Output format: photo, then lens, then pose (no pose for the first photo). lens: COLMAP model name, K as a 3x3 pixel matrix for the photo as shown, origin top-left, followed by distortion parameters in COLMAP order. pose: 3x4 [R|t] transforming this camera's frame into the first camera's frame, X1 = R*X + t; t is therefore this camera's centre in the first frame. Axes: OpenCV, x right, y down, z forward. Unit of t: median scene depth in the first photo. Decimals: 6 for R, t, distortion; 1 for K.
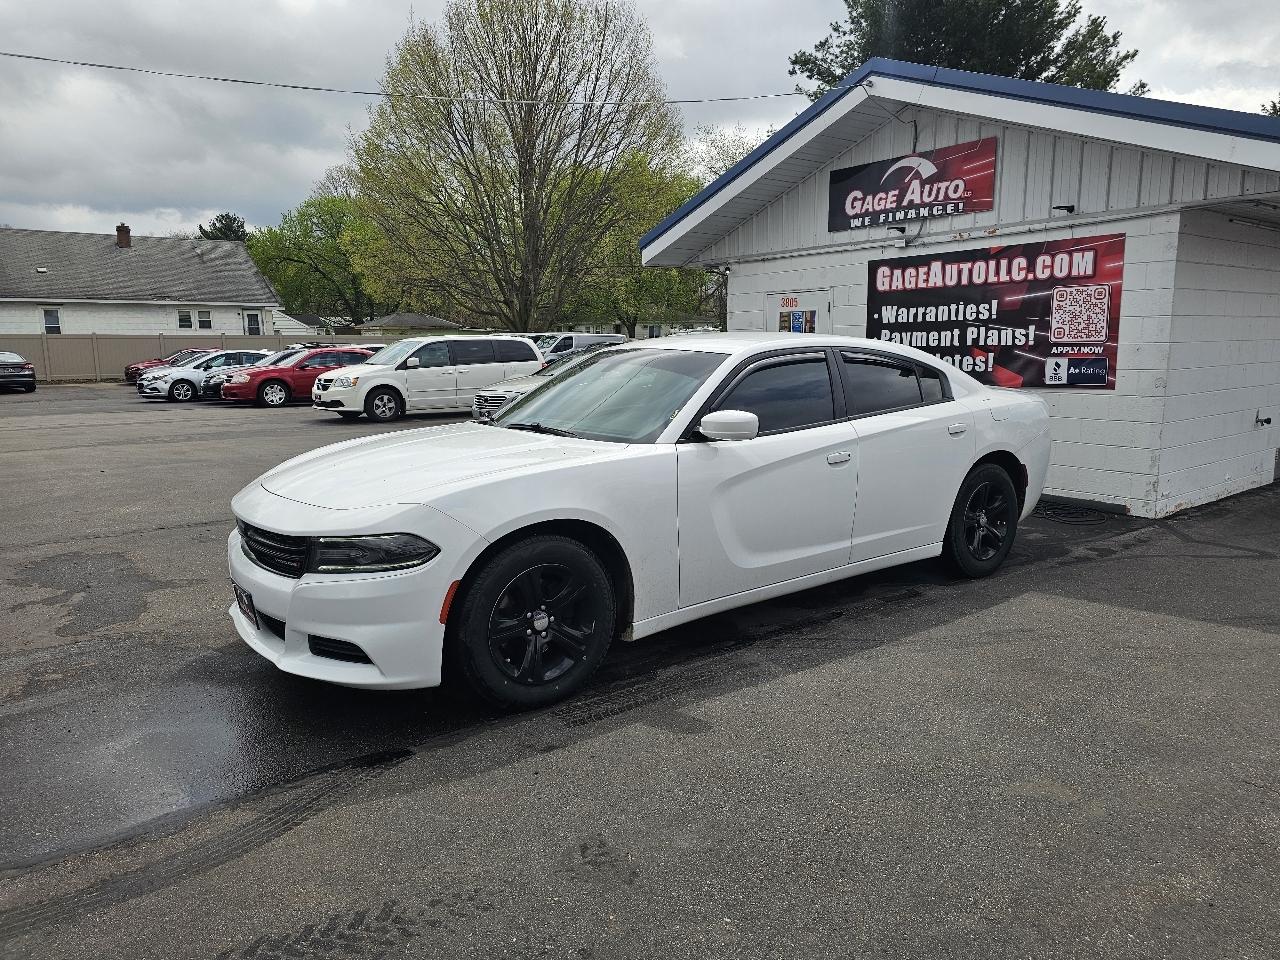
lens RADIAL K [[858.5, 0, 644.1], [0, 858.5, 478.3], [0, 0, 1]] dist [0.052316, -0.043789]
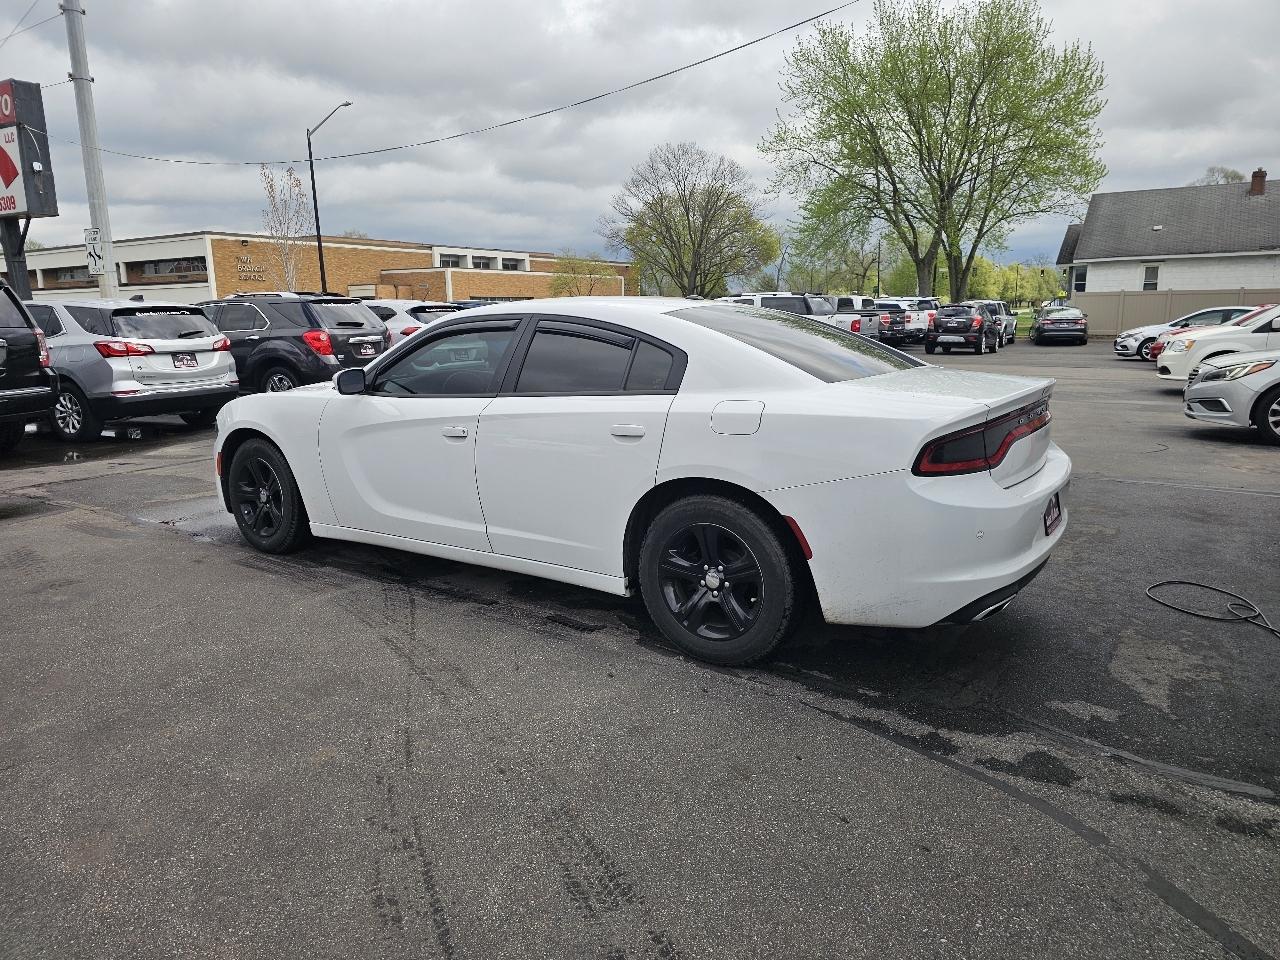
lens RADIAL K [[858.5, 0, 635.5], [0, 858.5, 477.3], [0, 0, 1]] dist [0.052316, -0.043789]
pose [[0.315158, 0.185675, -0.930699, 0.642593], [-0.139273, 0.979106, 0.148171, -0.077856], [0.938764, 0.082924, 0.334432, 0.474845]]
